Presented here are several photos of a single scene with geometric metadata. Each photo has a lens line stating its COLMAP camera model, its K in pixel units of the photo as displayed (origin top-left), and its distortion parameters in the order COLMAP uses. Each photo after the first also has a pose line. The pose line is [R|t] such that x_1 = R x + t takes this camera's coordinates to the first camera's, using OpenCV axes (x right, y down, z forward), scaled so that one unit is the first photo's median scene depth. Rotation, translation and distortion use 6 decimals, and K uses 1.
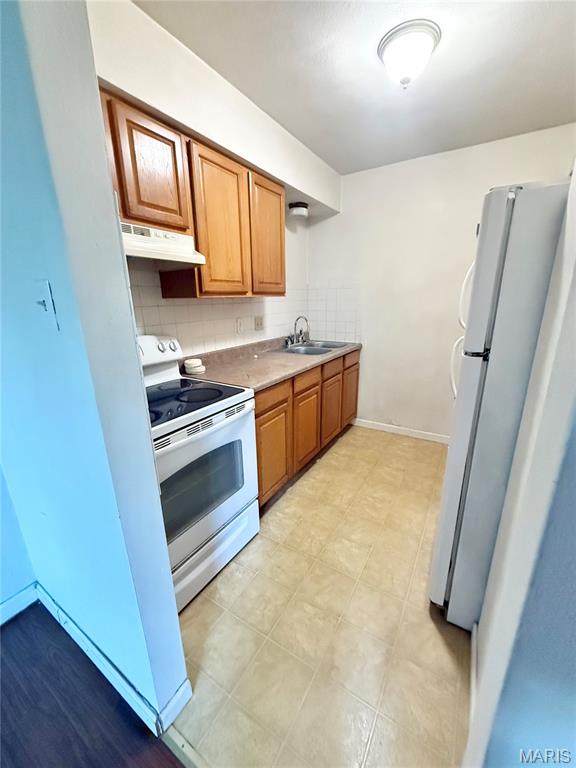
lens RADIAL K [[305.9, 0, 288.0], [0, 305.9, 384.0], [0, 0, 1]] dist [-0.000502, -0.000086]
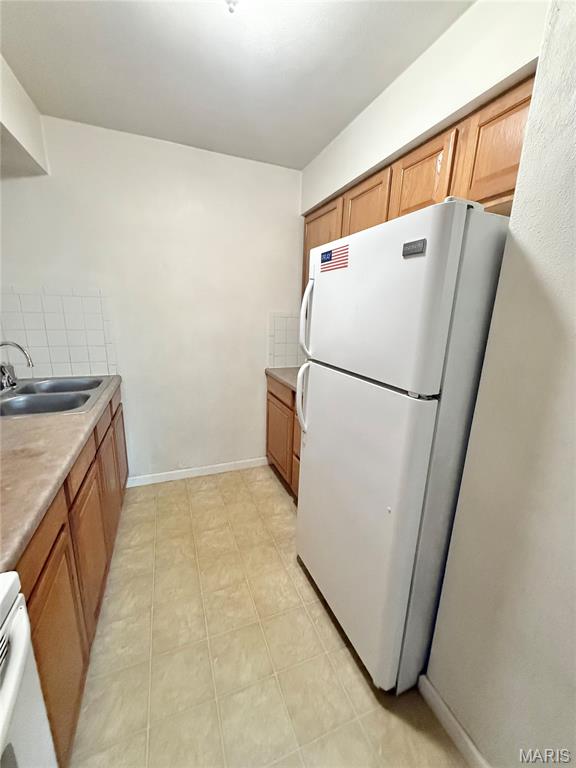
lens RADIAL K [[305.9, 0, 288.0], [0, 305.9, 384.0], [0, 0, 1]] dist [-0.000502, -0.000086]
pose [[0.596795, -0.154264, 0.787425, -0.105717], [0.179187, 0.982185, 0.056613, -0.099003], [-0.782130, 0.107310, 0.613805, 0.315491]]
